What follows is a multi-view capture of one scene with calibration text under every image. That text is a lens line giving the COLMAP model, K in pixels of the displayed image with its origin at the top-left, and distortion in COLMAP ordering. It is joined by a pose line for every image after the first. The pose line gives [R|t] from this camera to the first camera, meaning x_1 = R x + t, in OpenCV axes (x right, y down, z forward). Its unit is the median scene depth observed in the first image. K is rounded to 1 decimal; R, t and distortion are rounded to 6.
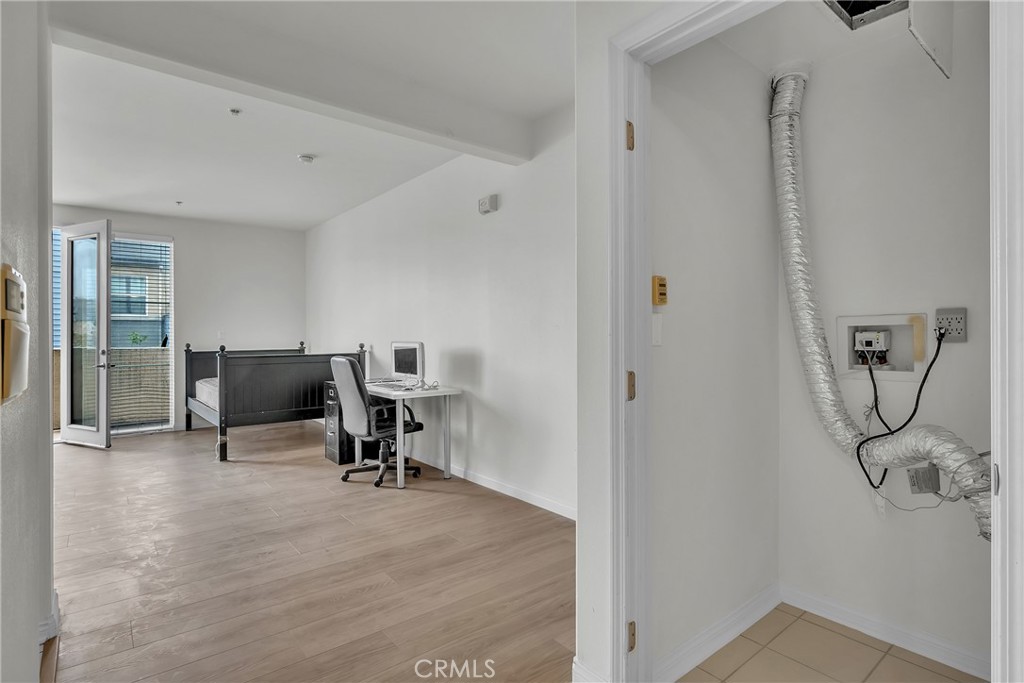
lens RADIAL K [[514.2, 0, 509.0], [0, 514.2, 337.7], [0, 0, 1]] dist [-0.001397, -0.000109]
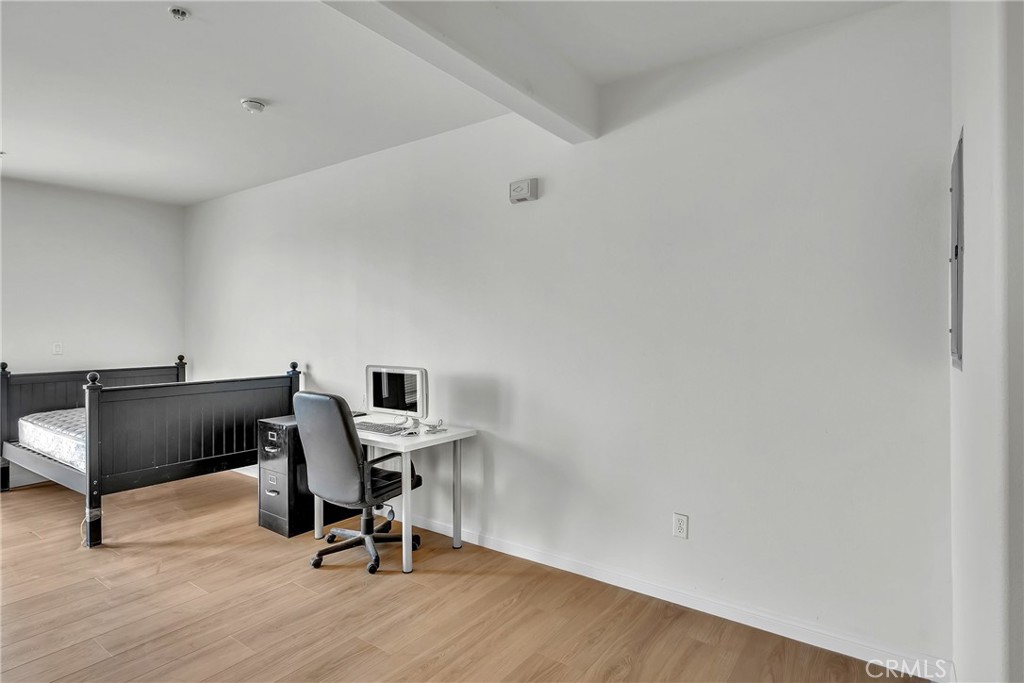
lens RADIAL K [[538.0, 0, 509.3], [0, 538.0, 331.1], [0, 0, 1]] dist [-0.000735, -0.000038]
pose [[0.963776, 0.004471, 0.266674, -0.258377], [-0.002929, 0.999977, -0.006180, -0.040223], [-0.266695, 0.005175, 0.963767, 0.213917]]
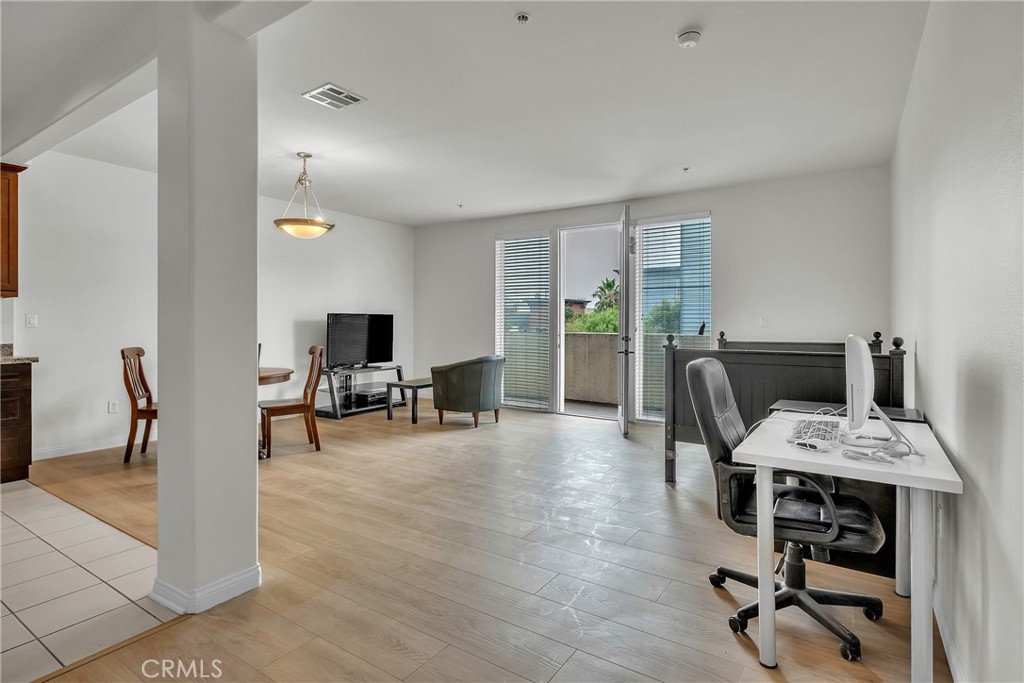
lens RADIAL K [[522.5, 0, 525.4], [0, 522.5, 325.4], [0, 0, 1]] dist [-0.000123, 0.000249]
pose [[0.313421, 0.009114, -0.949570, 0.141953], [-0.010755, 0.999924, 0.006047, -0.000734], [0.949553, 0.008317, 0.313496, 0.618258]]
